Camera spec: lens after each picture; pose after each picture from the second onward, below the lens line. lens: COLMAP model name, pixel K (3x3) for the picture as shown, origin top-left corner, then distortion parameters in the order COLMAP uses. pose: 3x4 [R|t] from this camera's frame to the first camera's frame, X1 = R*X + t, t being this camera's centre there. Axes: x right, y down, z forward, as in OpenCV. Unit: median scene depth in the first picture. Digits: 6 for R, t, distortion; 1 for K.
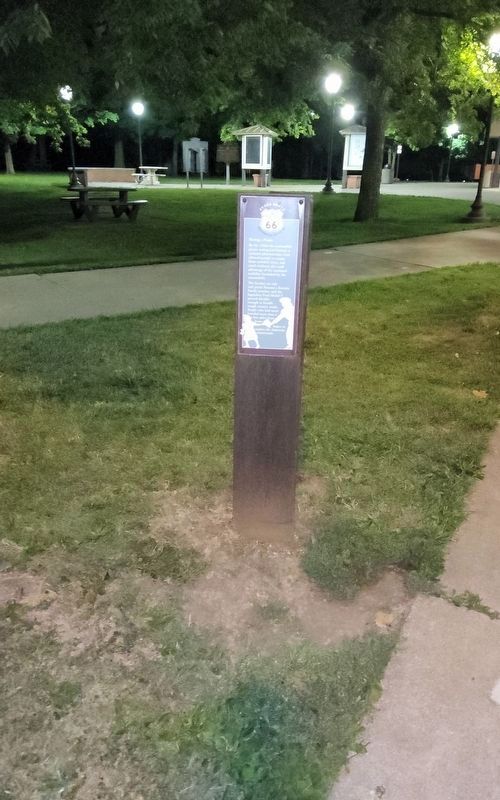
lens RADIAL K [[586.3, 0, 250.0], [0, 586.3, 400.0], [0, 0, 1]] dist [0.056327, -0.111581]
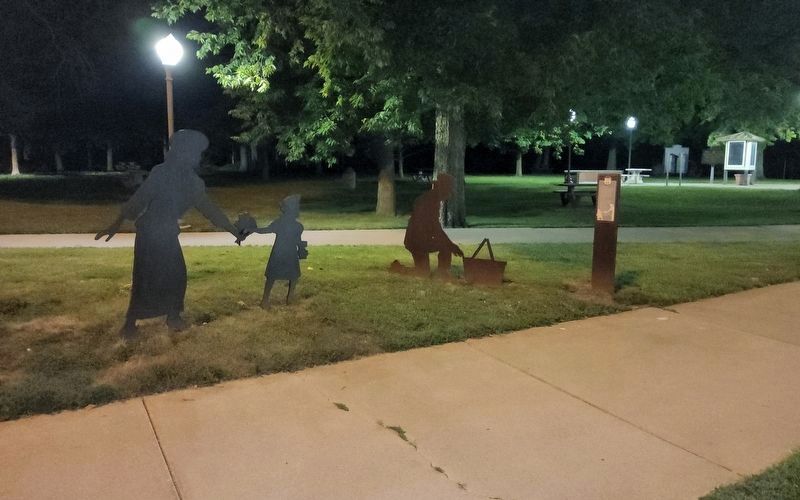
lens RADIAL K [[586.3, 0, 400.0], [0, 586.3, 250.0], [0, 0, 1]] dist [0.056327, -0.111581]
pose [[0.849905, 0.060418, -0.523461, 0.056817], [-0.184215, 0.964789, -0.187739, 0.064615], [0.493687, 0.255990, 0.831109, -0.159489]]
